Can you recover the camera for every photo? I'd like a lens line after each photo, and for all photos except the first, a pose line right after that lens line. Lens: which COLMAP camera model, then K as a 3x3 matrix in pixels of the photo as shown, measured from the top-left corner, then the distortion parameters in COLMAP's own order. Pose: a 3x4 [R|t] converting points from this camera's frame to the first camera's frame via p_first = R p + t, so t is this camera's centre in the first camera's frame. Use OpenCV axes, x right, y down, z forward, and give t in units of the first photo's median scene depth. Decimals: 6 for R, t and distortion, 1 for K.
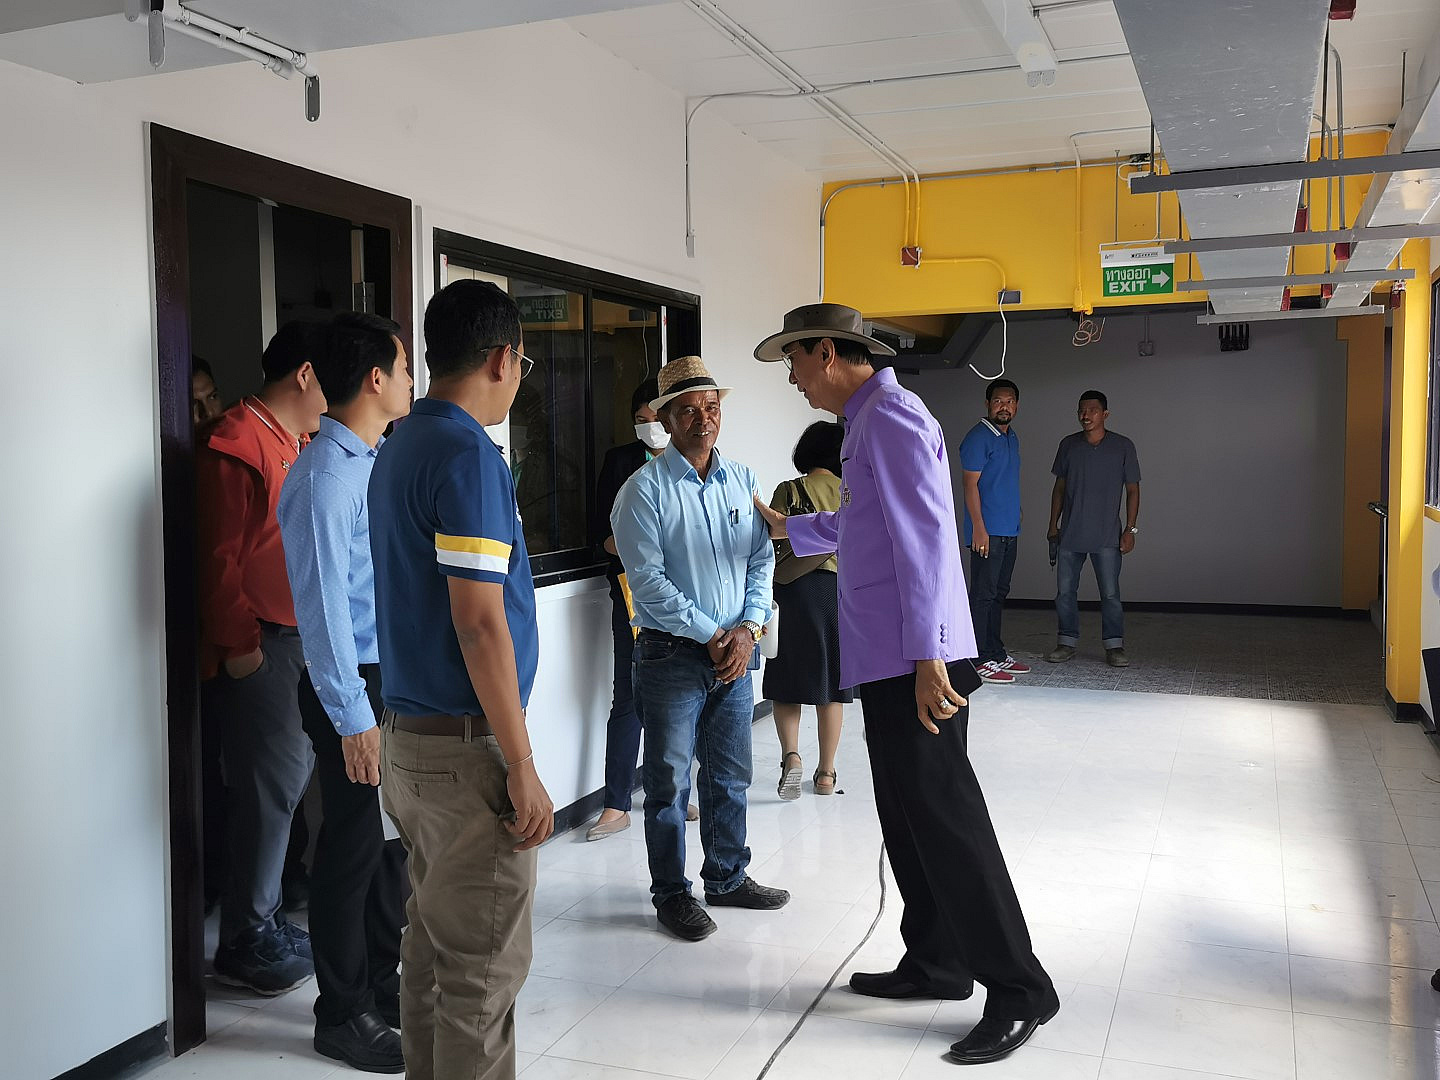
lens RADIAL K [[1323.3, 0, 722.6], [0, 1323.3, 513.1], [0, 0, 1]] dist [0.011682, 0.068613]
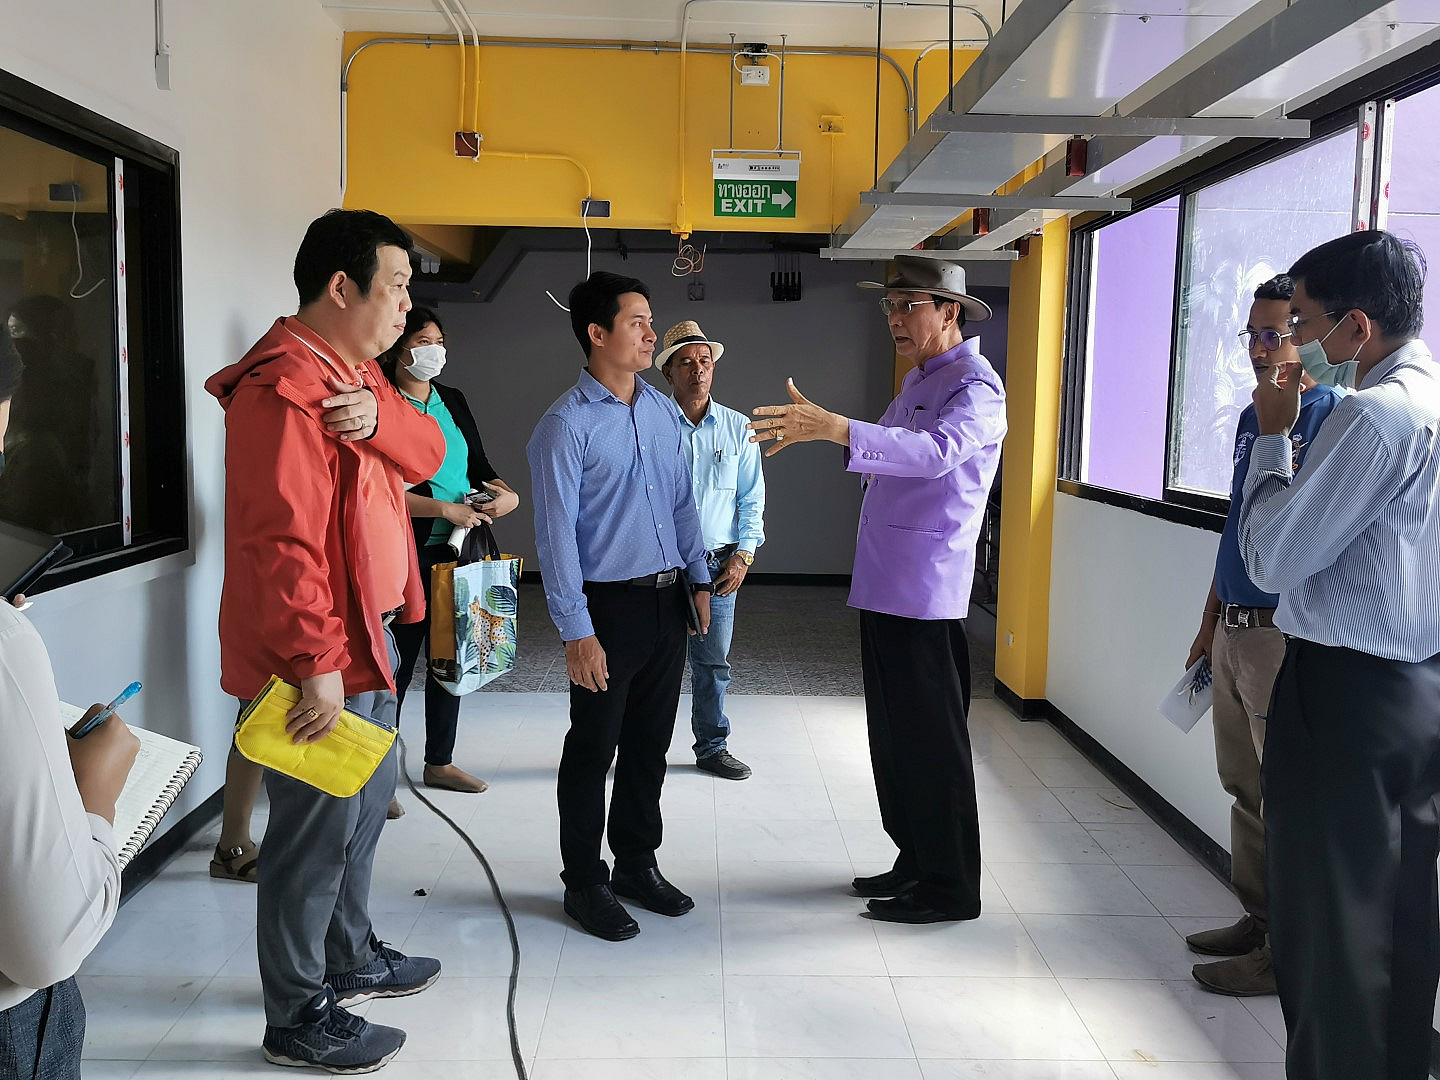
lens RADIAL K [[1323.3, 0, 722.6], [0, 1323.3, 513.1], [0, 0, 1]] dist [0.011682, 0.068613]
pose [[0.920867, -0.002508, 0.389868, -0.023484], [-0.013300, 0.999195, 0.037843, -0.012874], [-0.389649, -0.040034, 0.920093, 0.249119]]
